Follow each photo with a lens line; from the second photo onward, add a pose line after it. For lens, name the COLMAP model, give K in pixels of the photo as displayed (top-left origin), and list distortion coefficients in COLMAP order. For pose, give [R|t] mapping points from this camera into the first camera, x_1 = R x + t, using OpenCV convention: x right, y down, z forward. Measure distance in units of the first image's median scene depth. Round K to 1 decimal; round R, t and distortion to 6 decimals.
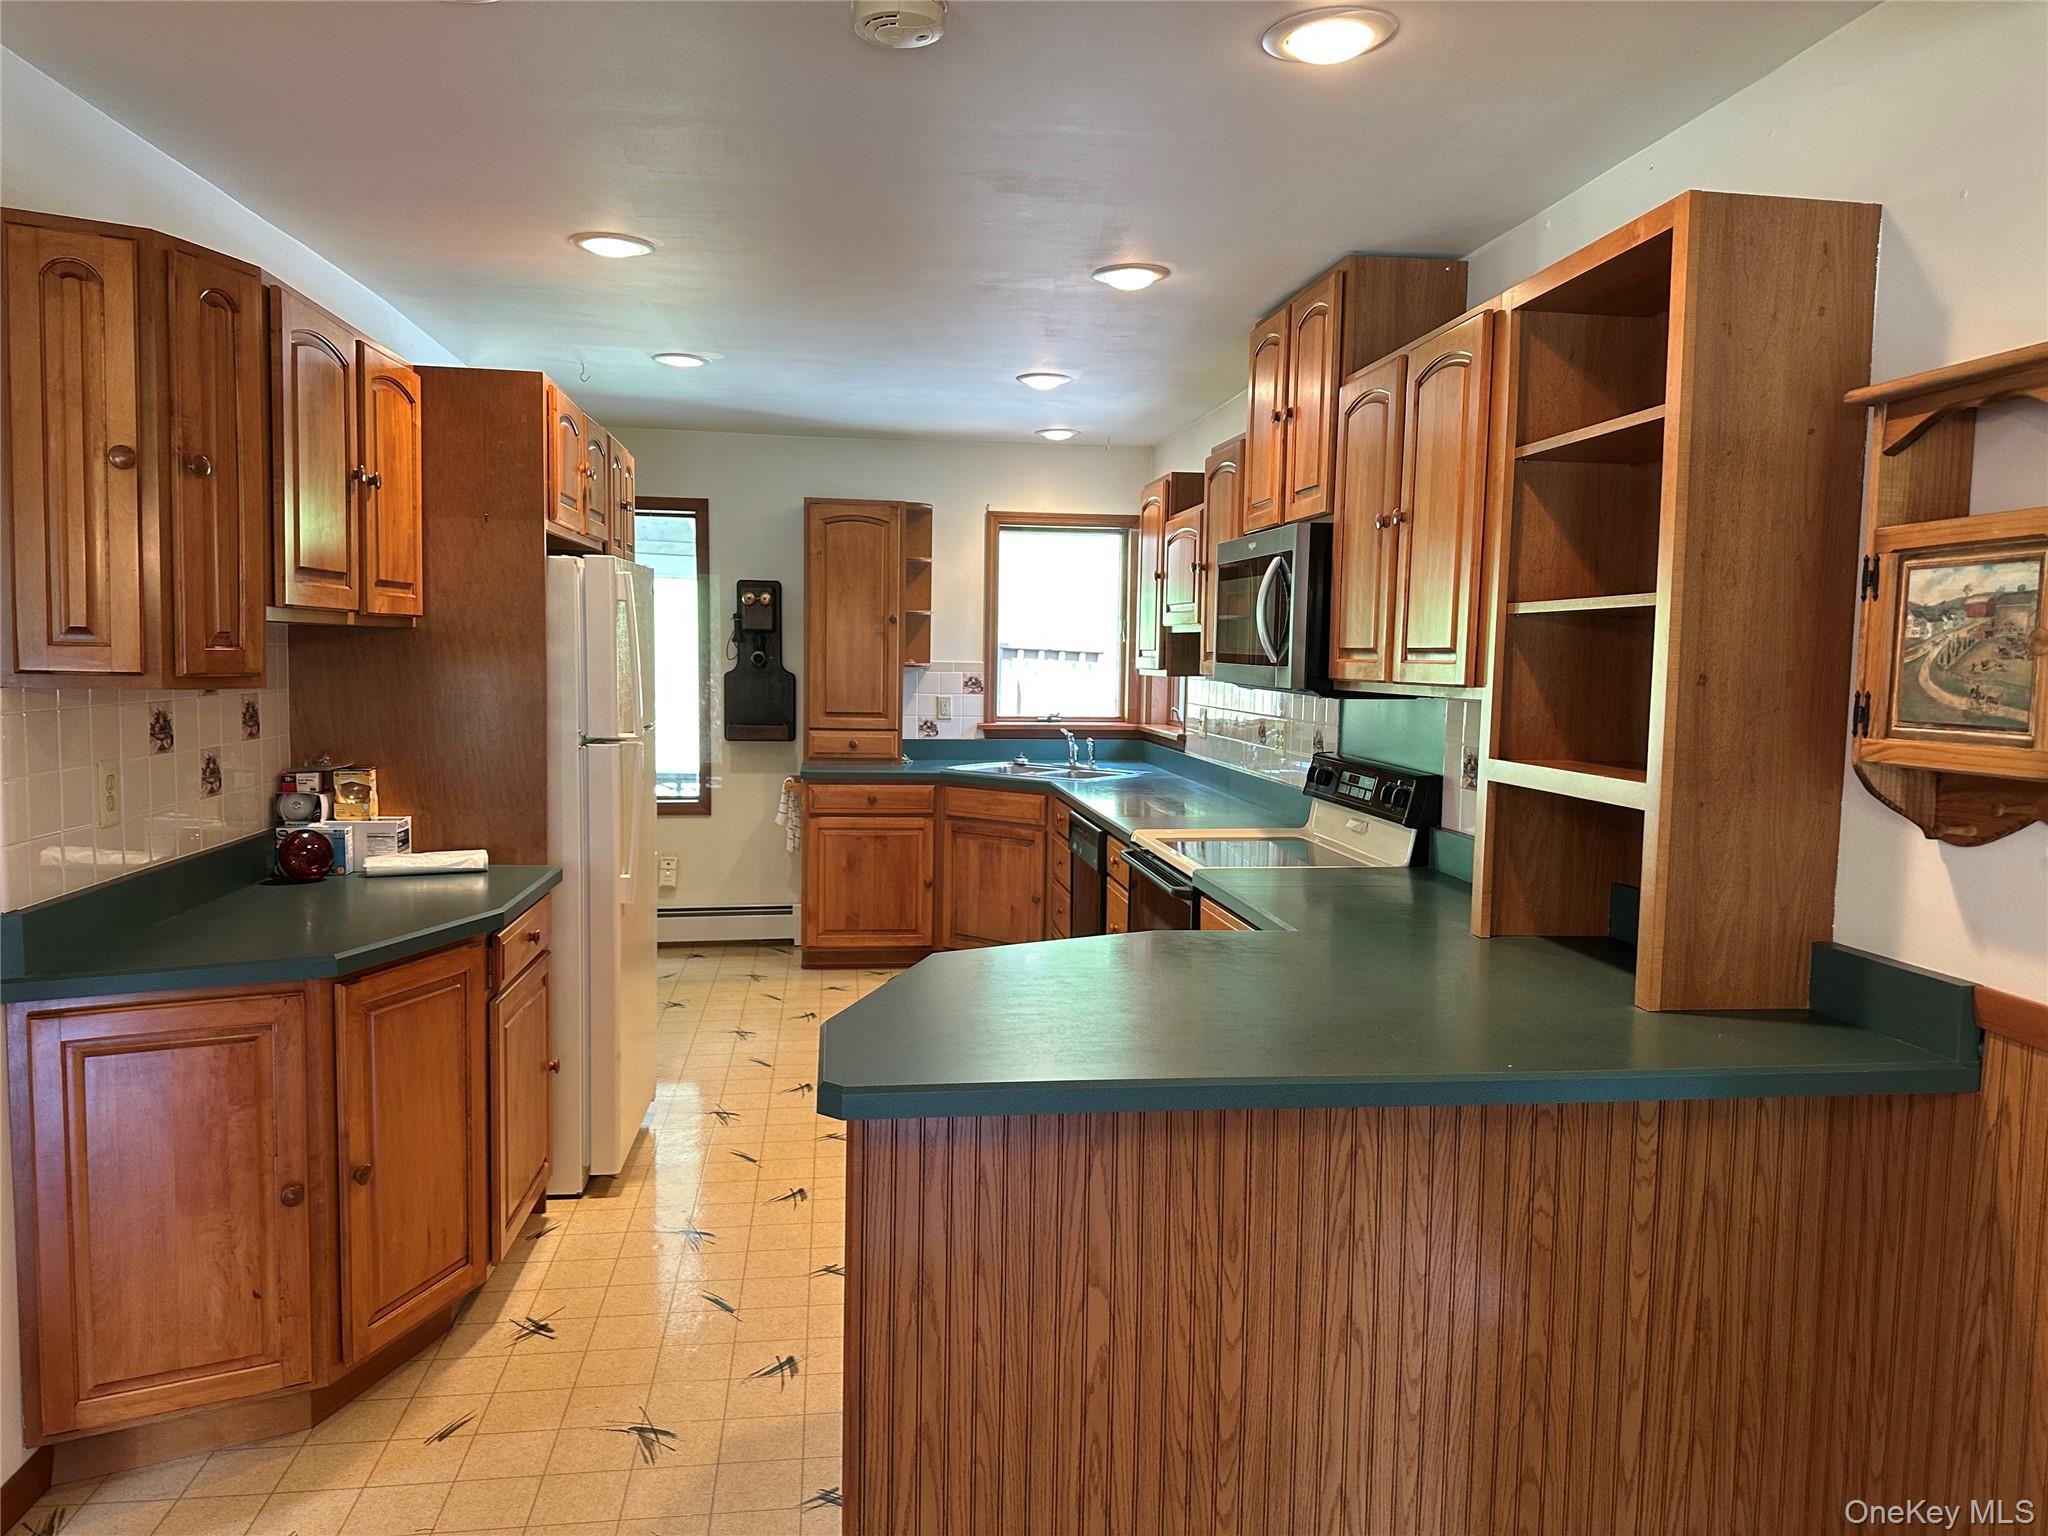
lens RADIAL K [[1431.3, 0, 1035.3], [0, 1431.3, 763.7], [0, 0, 1]] dist [0.123494, -0.184549]
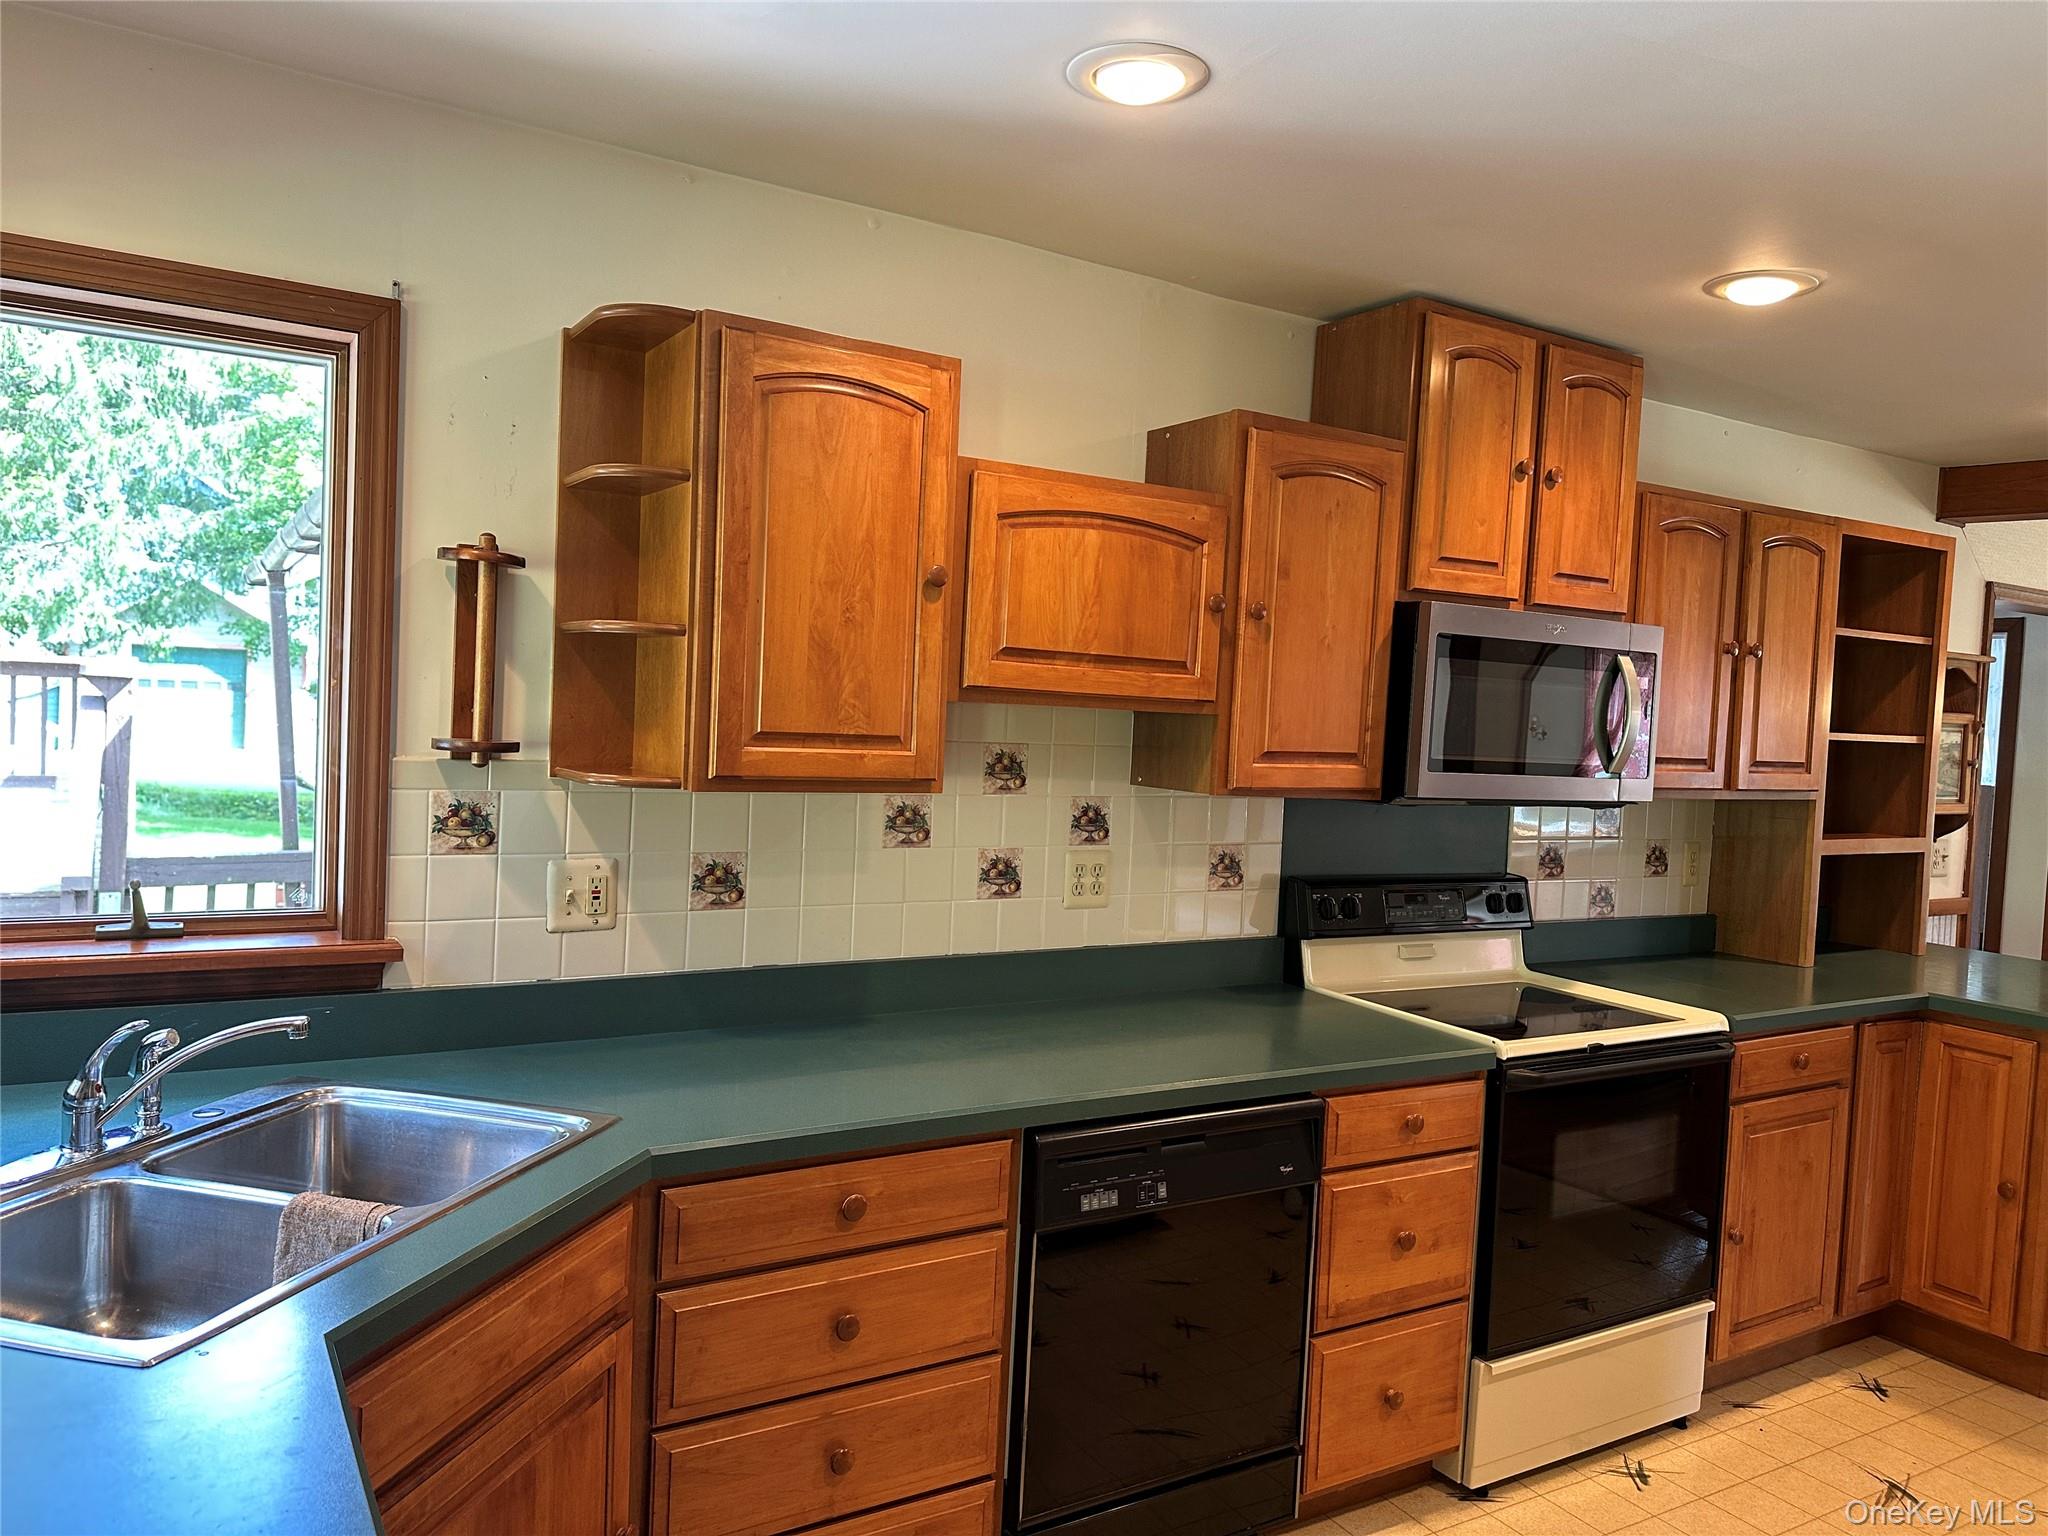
lens RADIAL K [[1431.0, 0, 1015.8], [0, 1431.0, 761.2], [0, 0, 1]] dist [0.118174, -0.165897]
pose [[-0.399103, -0.074787, 0.913851, -0.303189], [0.015873, 0.995955, 0.088438, -0.098564], [-0.916769, 0.049802, -0.396301, 1.022018]]
